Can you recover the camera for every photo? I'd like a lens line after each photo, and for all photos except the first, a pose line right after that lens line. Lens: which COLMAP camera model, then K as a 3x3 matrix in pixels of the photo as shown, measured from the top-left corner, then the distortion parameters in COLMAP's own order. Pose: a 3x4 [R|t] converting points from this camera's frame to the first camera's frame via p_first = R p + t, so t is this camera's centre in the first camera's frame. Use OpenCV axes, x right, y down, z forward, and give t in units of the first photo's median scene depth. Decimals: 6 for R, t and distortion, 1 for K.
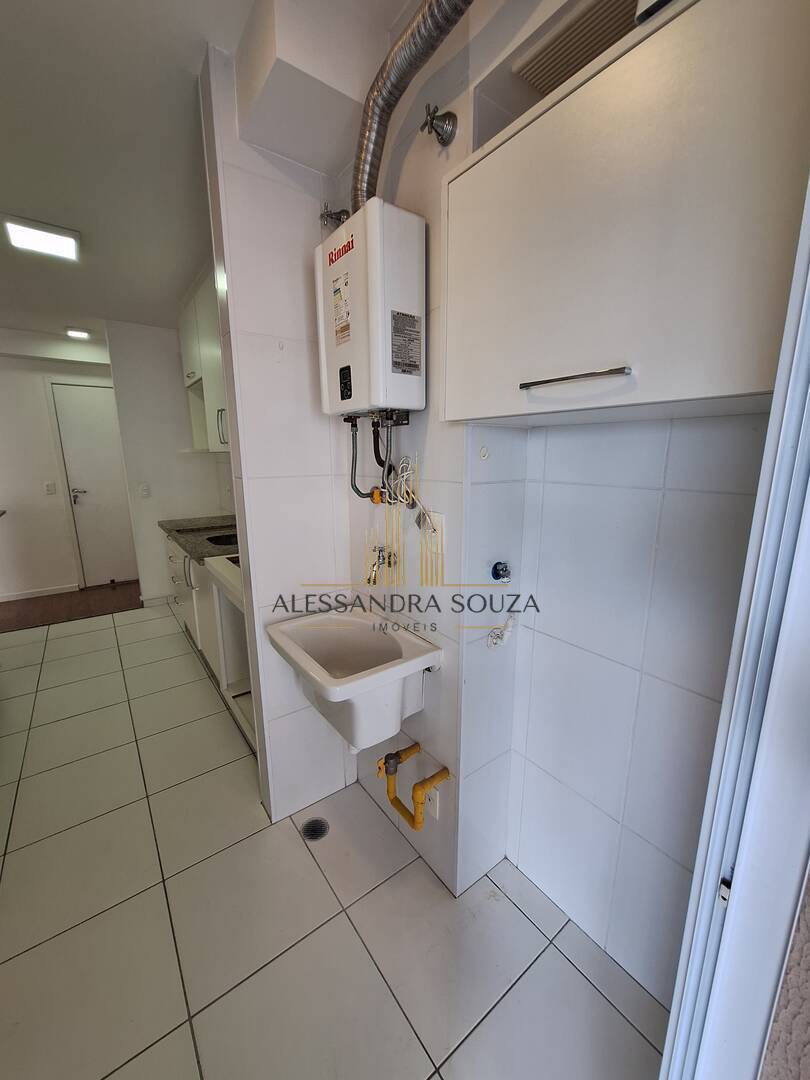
lens RADIAL K [[427.6, 0, 407.3], [0, 427.6, 545.3], [0, 0, 1]] dist [-0.003559, 0.000478]
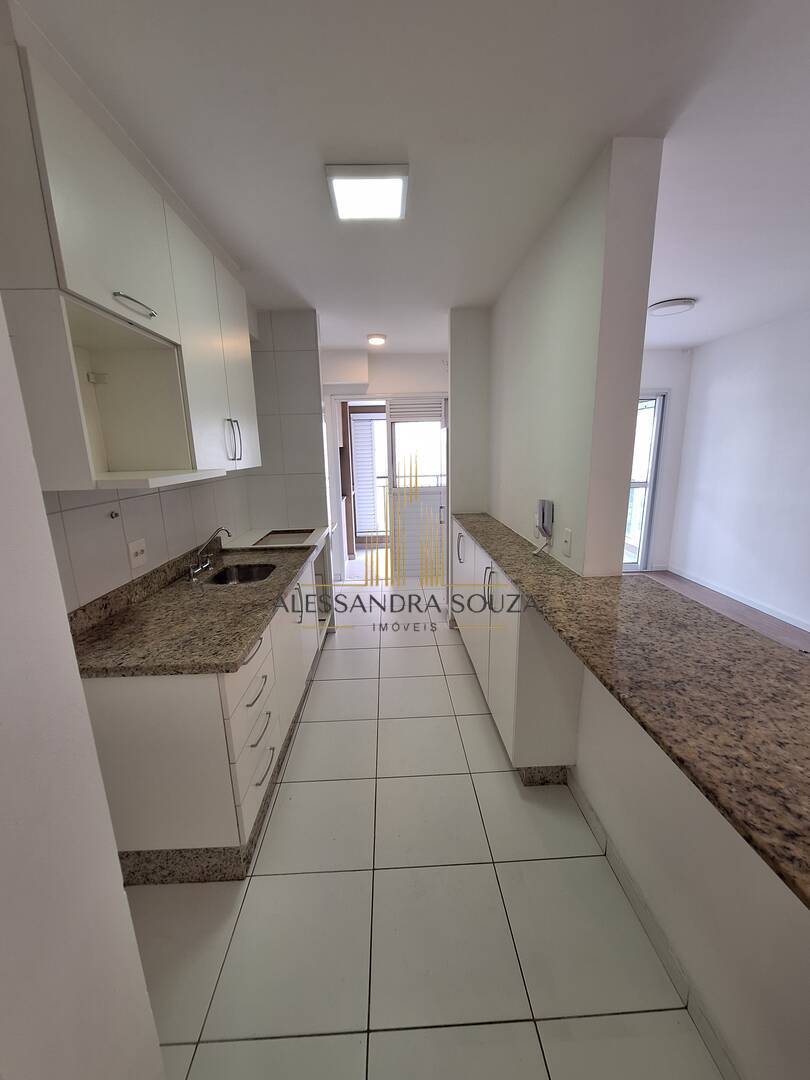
lens RADIAL K [[427.6, 0, 404.7], [0, 427.6, 544.1], [0, 0, 1]] dist [-0.003559, 0.000478]
pose [[-0.825154, -0.104713, 0.555118, -1.047880], [0.140202, 0.913965, 0.380805, -0.317227], [-0.547233, 0.392051, -0.739480, 1.327237]]
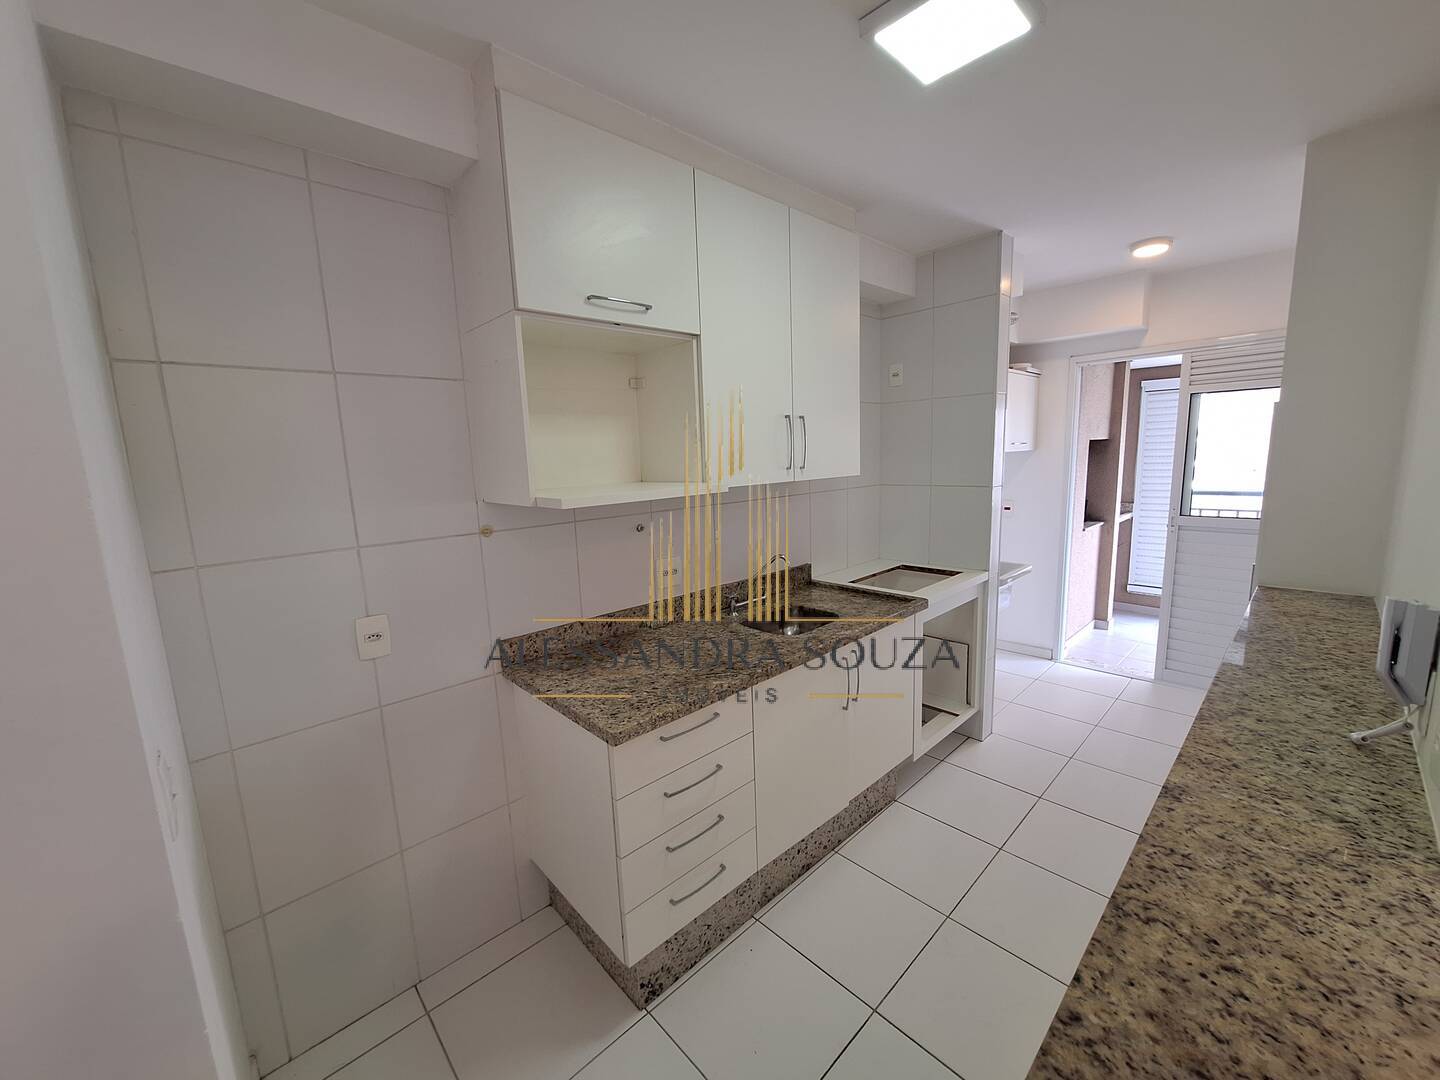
lens RADIAL K [[570.1, 0, 721.7], [0, 570.1, 541.7], [0, 0, 1]] dist [-0.003559, 0.000478]
pose [[-0.124423, -0.149874, 0.980845, -1.110902], [0.238754, 0.954960, 0.176206, -0.272659], [-0.963076, 0.256105, -0.083036, 1.061766]]
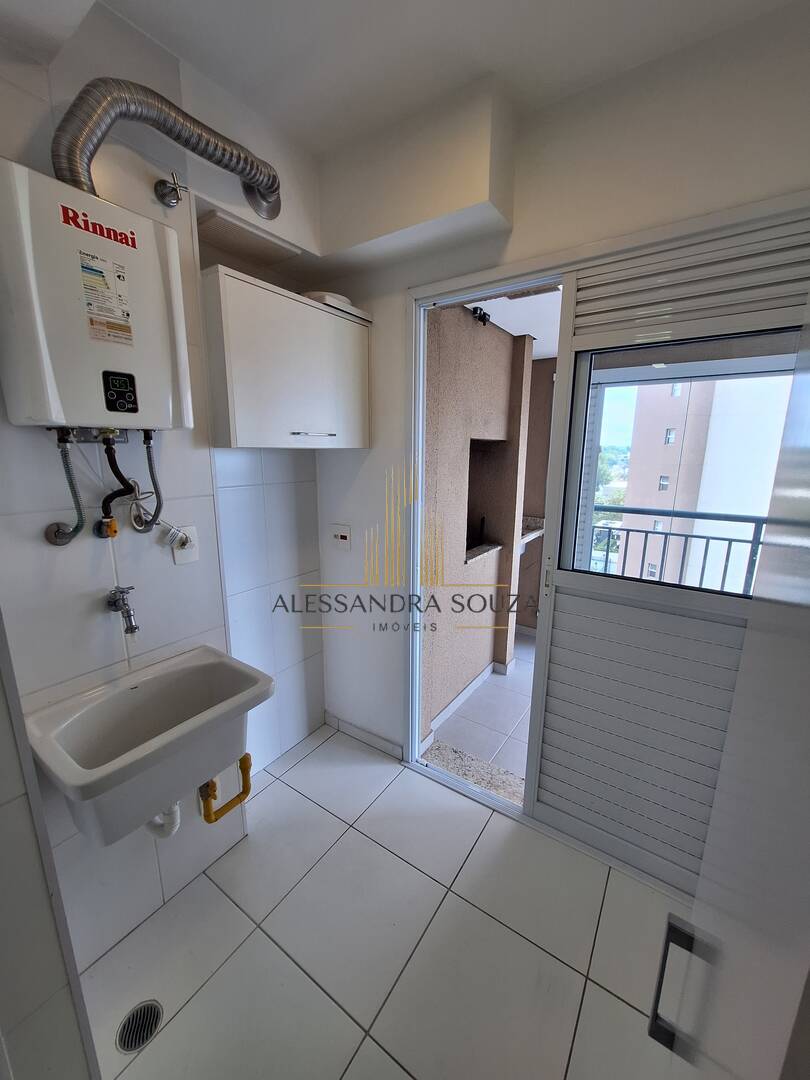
lens RADIAL K [[427.6, 0, 396.1], [0, 427.6, 540.9], [0, 0, 1]] dist [-0.003559, 0.000478]
pose [[-0.315698, -0.199336, 0.927685, -0.465390], [0.190742, 0.944395, 0.267837, -0.095664], [-0.929490, 0.261504, -0.260122, 0.331759]]
